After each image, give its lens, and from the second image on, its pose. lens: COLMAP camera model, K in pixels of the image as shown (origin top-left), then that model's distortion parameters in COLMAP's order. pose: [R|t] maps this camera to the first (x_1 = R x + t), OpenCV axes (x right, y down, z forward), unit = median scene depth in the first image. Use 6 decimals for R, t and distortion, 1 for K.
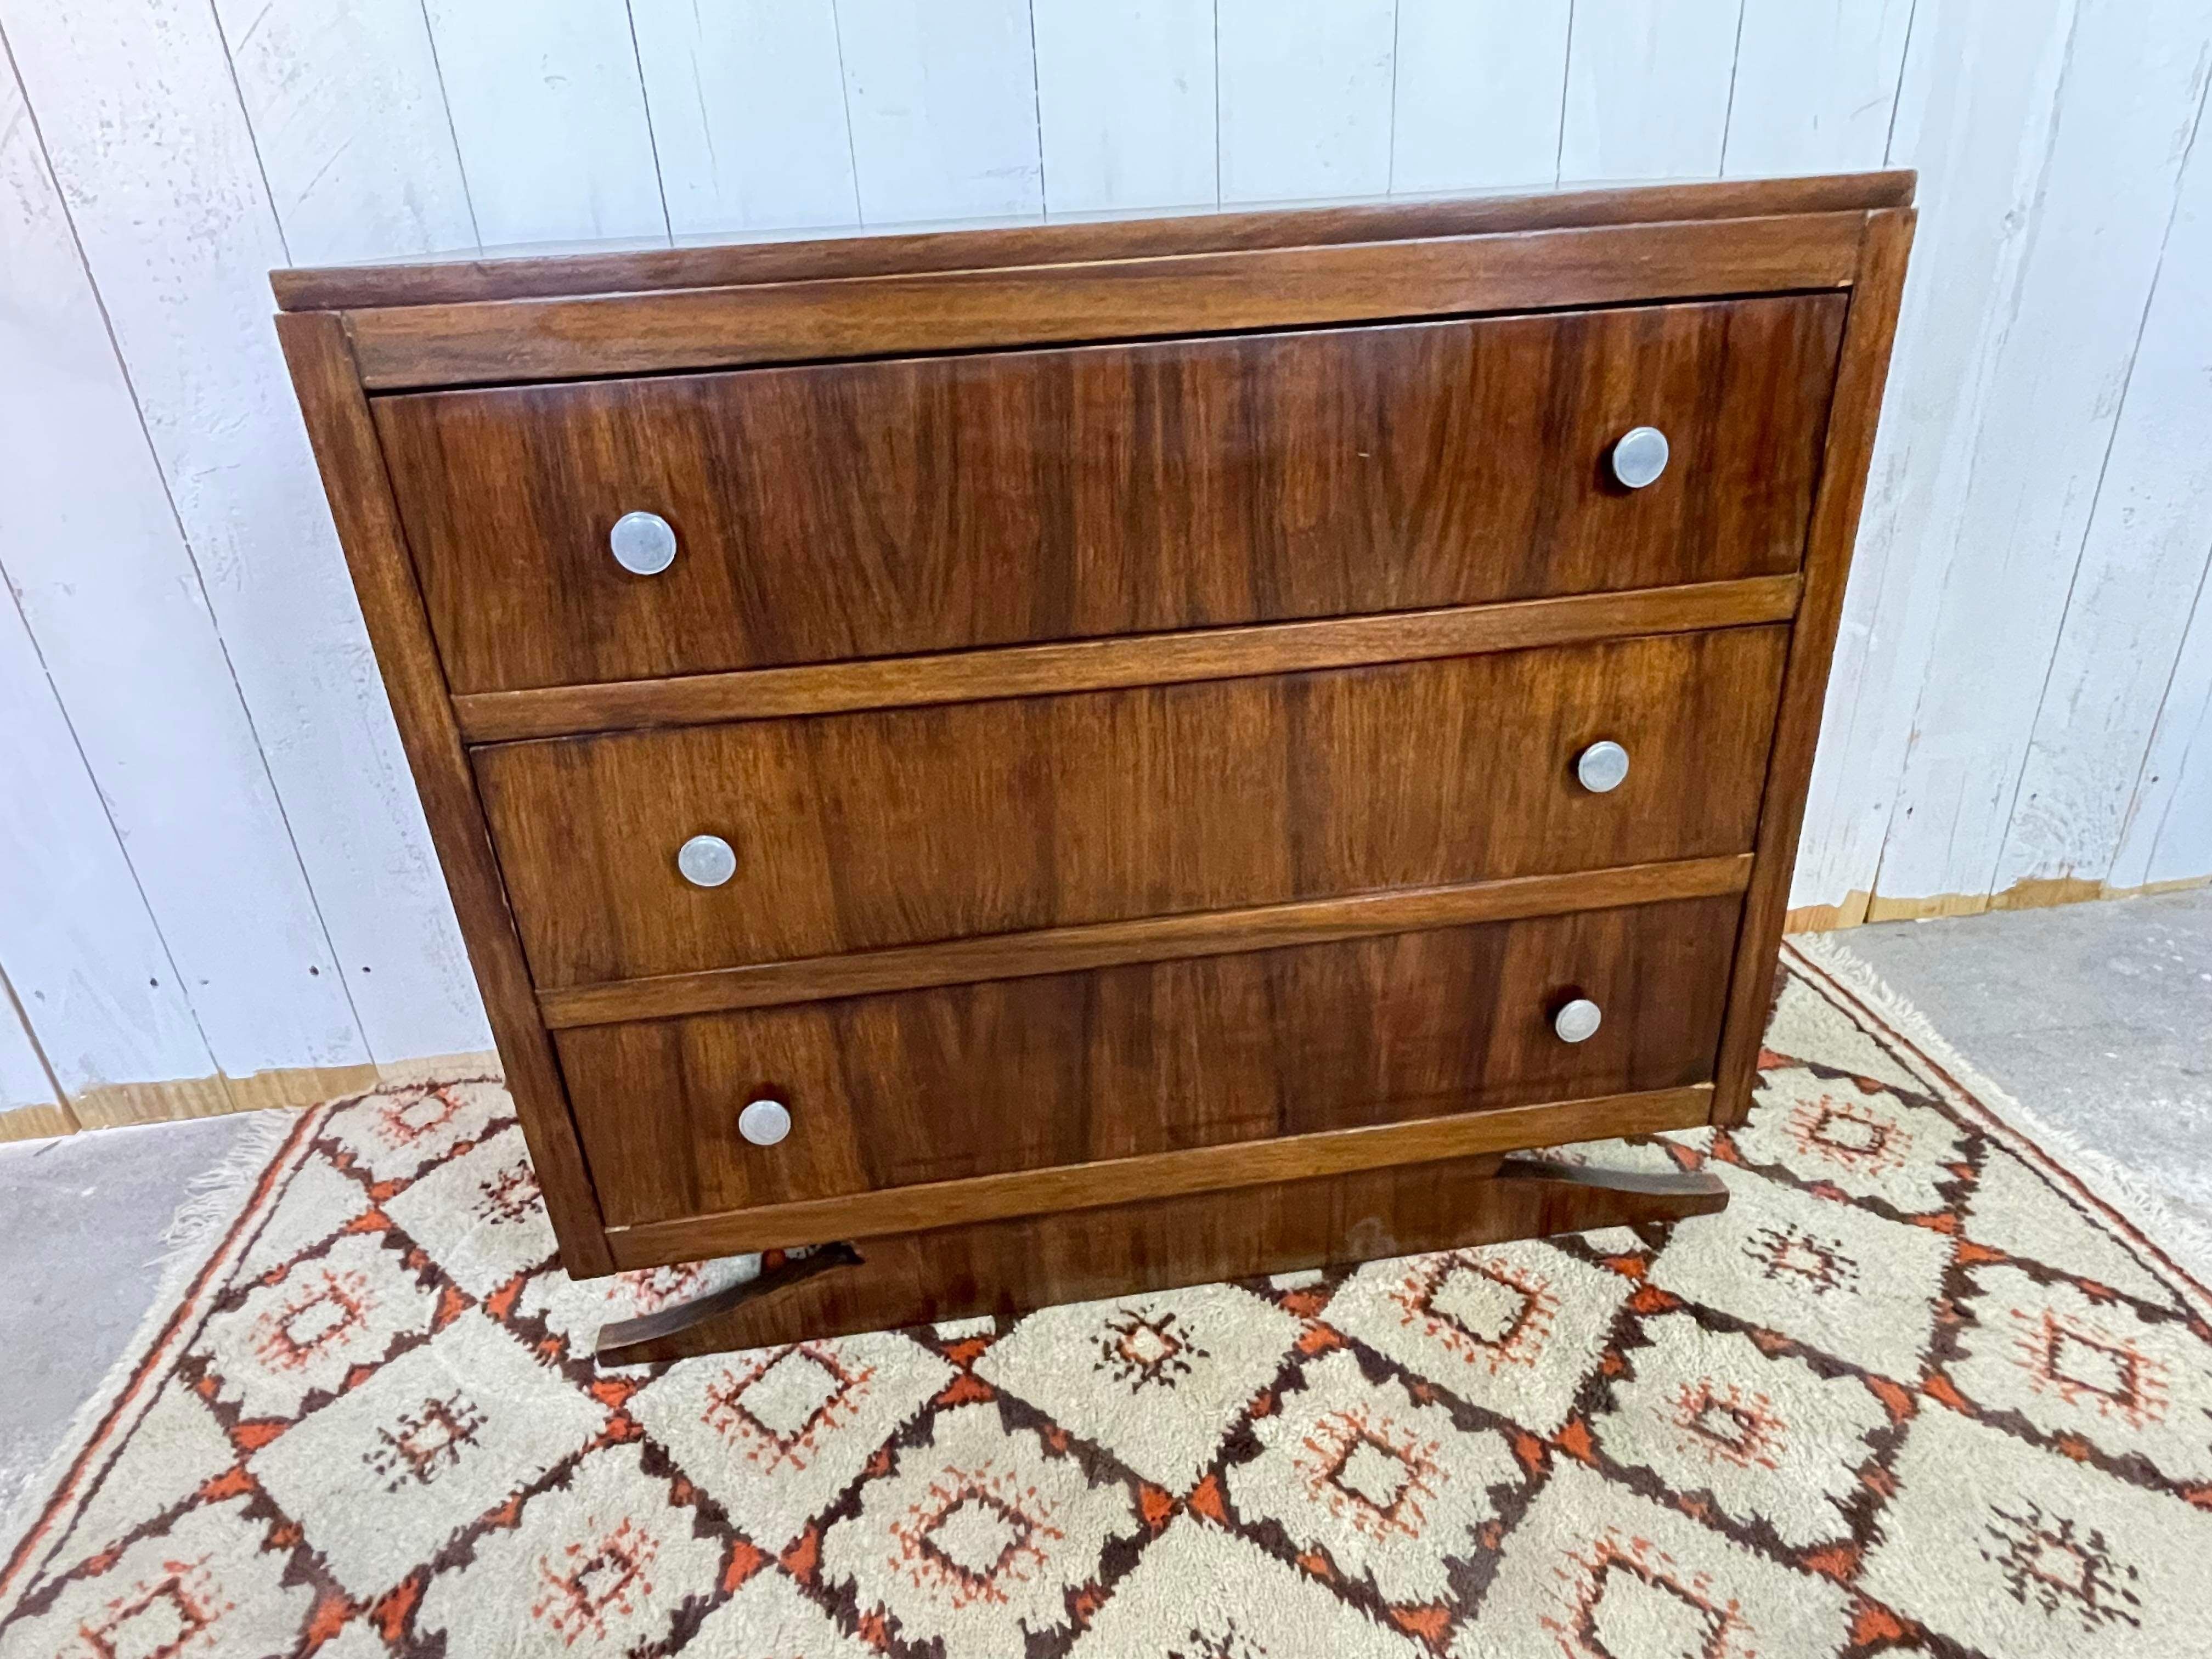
lens RADIAL K [[1319.0, 0, 1113.8], [0, 1319.0, 825.8], [0, 0, 1]] dist [-0.004050, 0.000580]
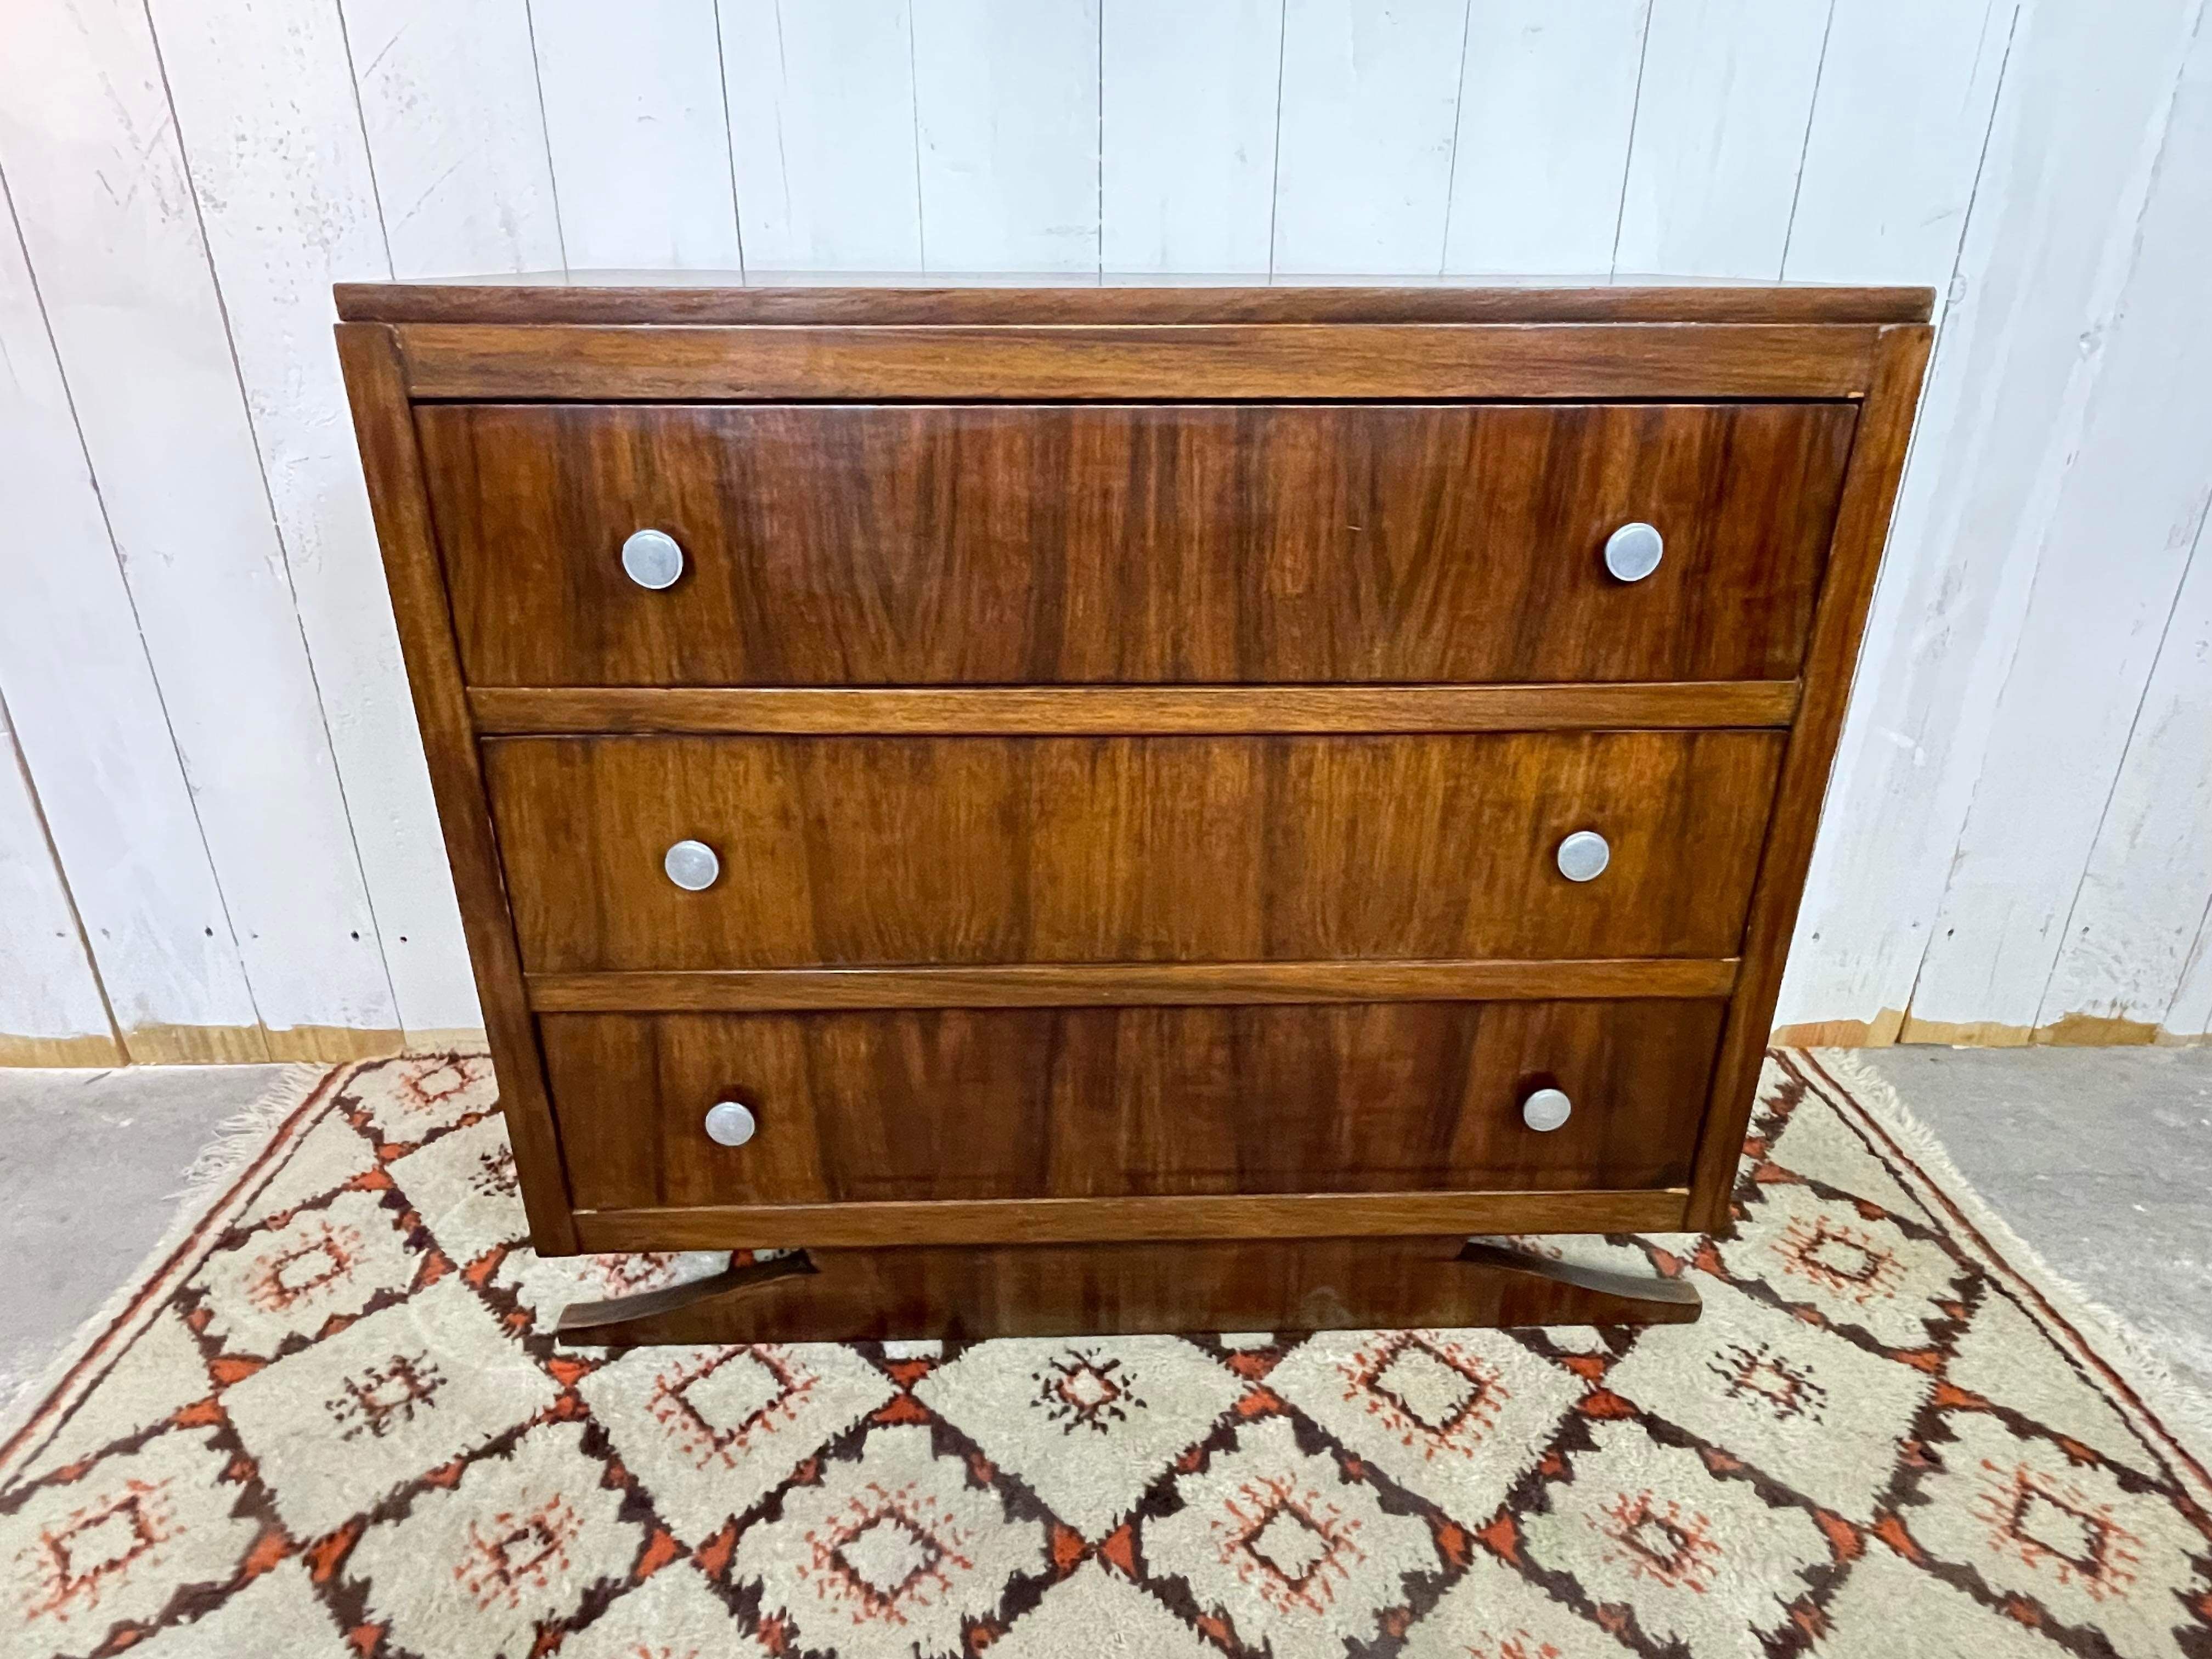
lens RADIAL K [[1319.0, 0, 1113.0], [0, 1319.0, 825.7], [0, 0, 1]] dist [-0.004050, 0.000580]
pose [[0.993328, 0.092291, -0.069148, 0.080547], [-0.094497, 0.995093, -0.029320, -0.004747], [0.066103, 0.035658, 0.997175, -0.016033]]
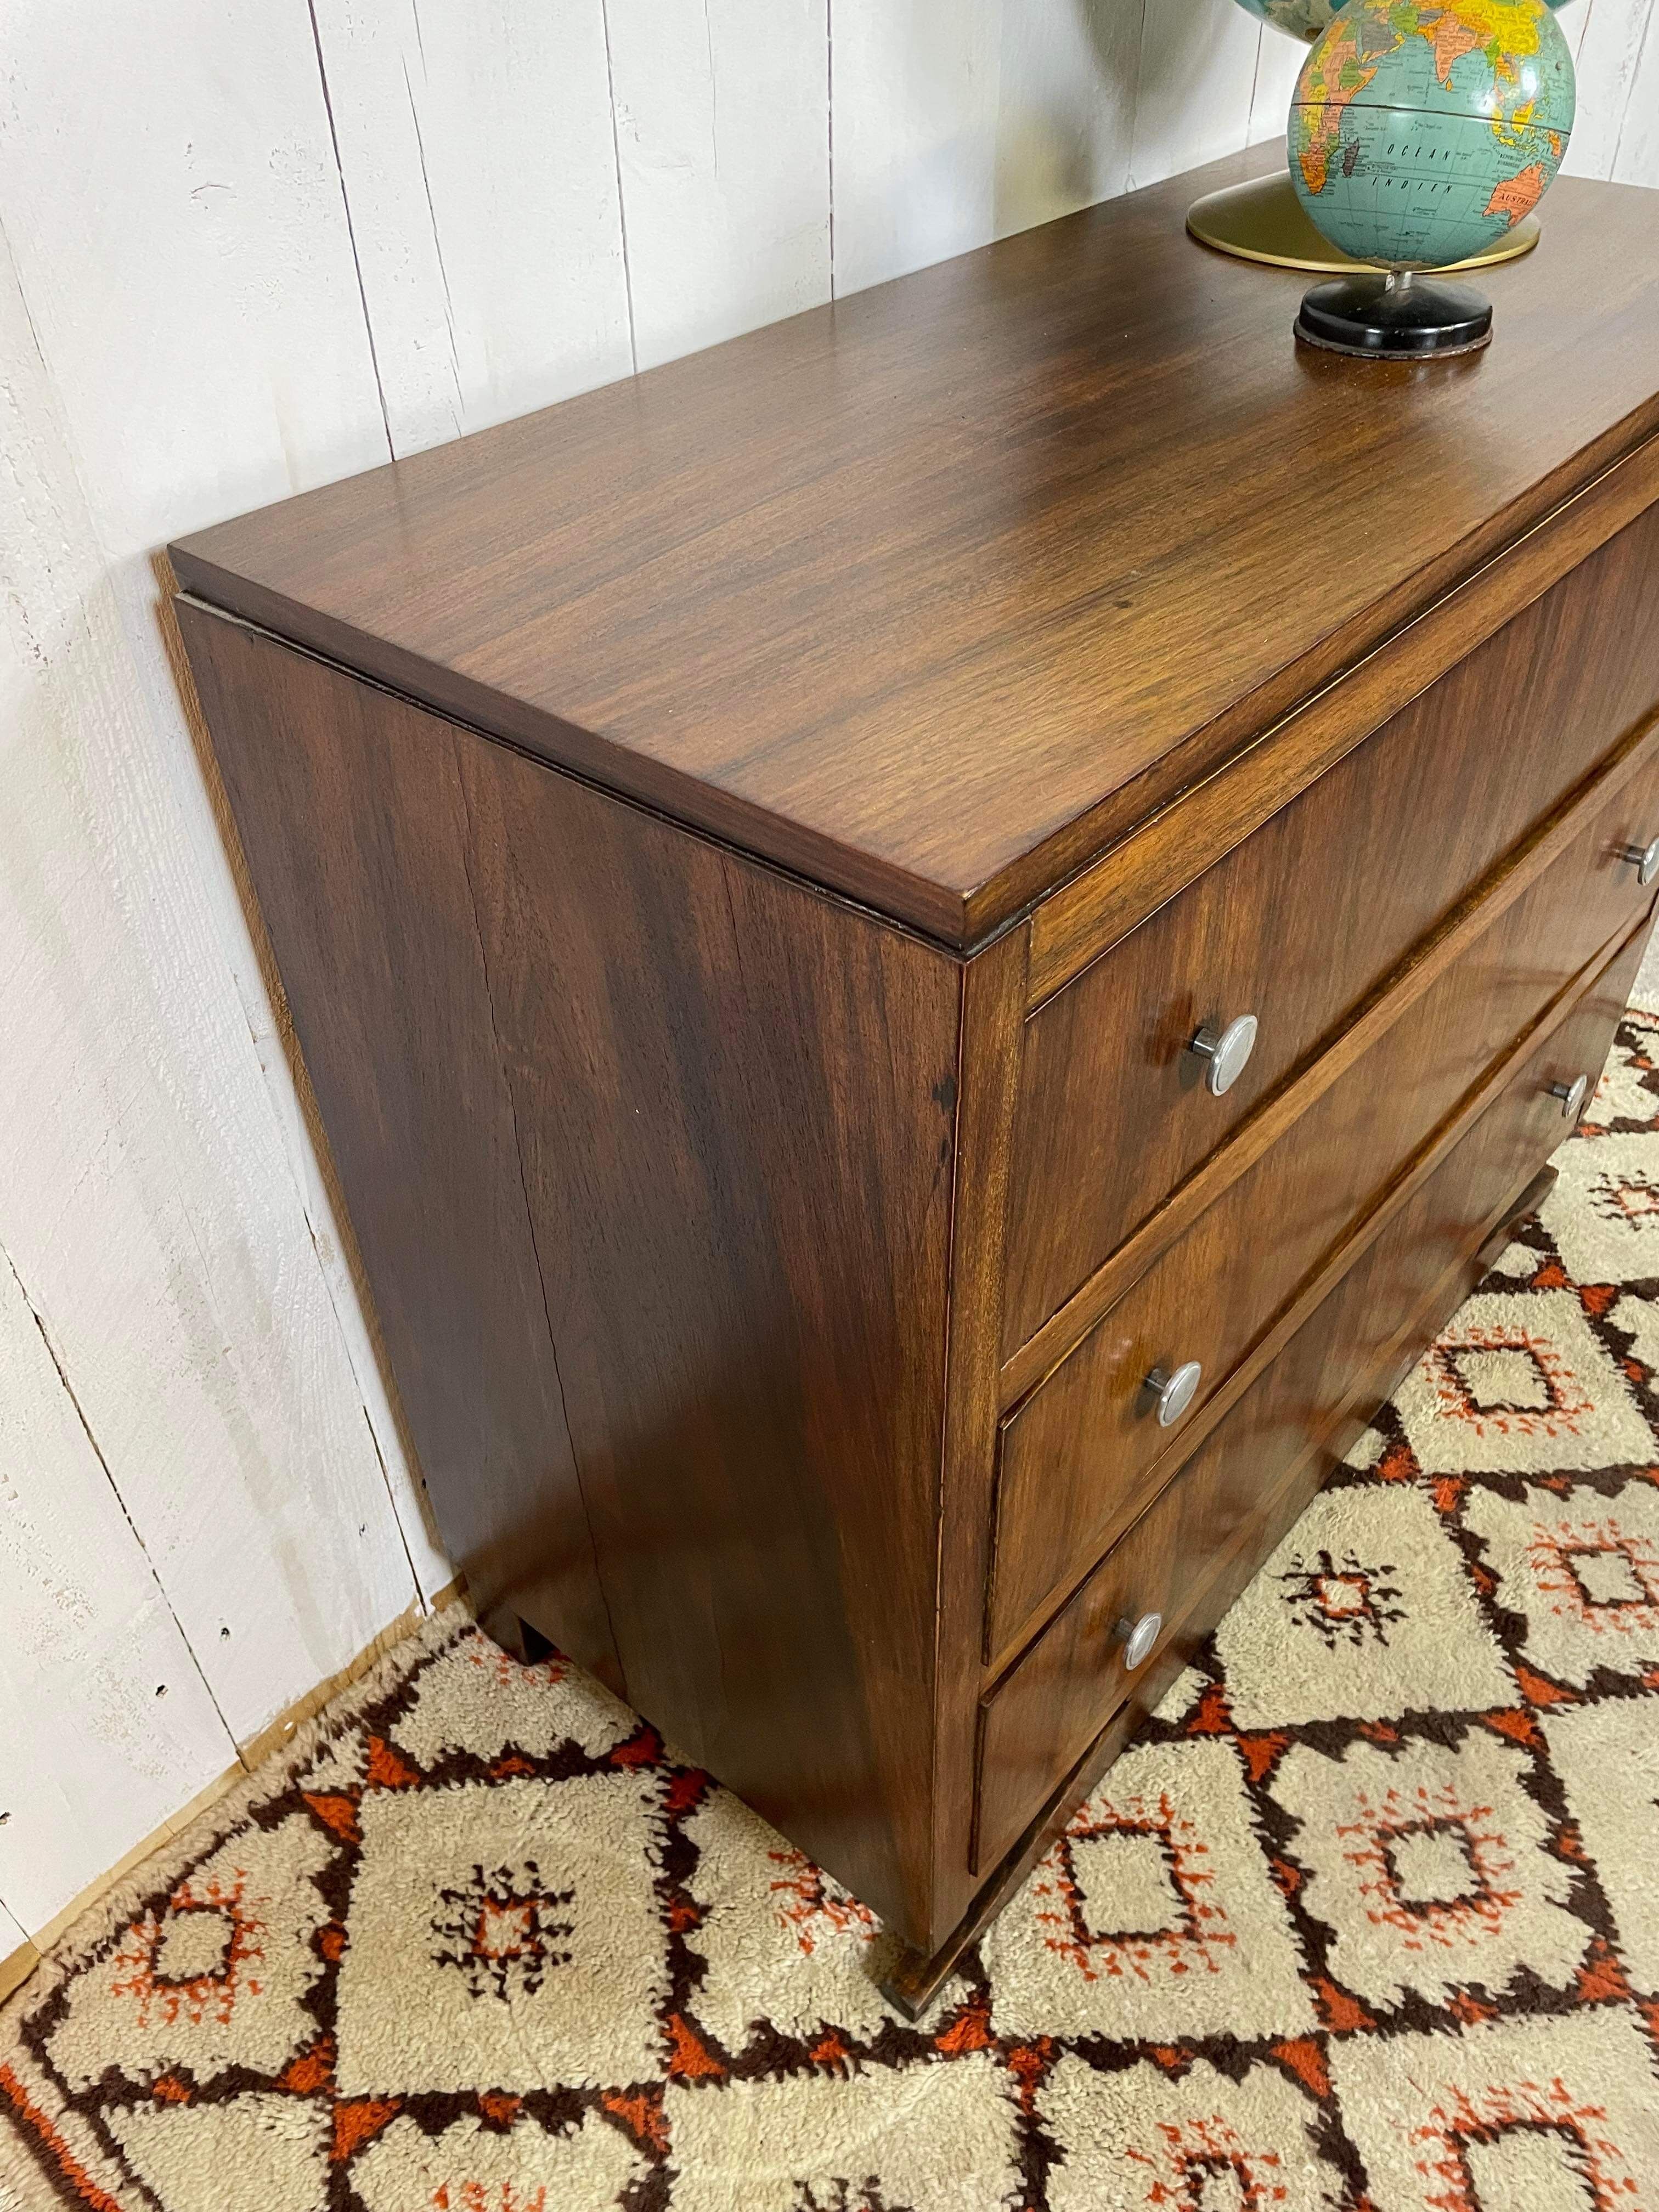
lens RADIAL K [[1692.6, 0, 829.9], [0, 1692.6, 1107.1], [0, 0, 1]] dist [0.079930, -0.110162]
pose [[0.744551, -0.403847, 0.531555, -0.795439], [0.271587, 0.910631, 0.311436, -0.416456], [-0.609823, -0.087517, 0.787691, 0.326021]]
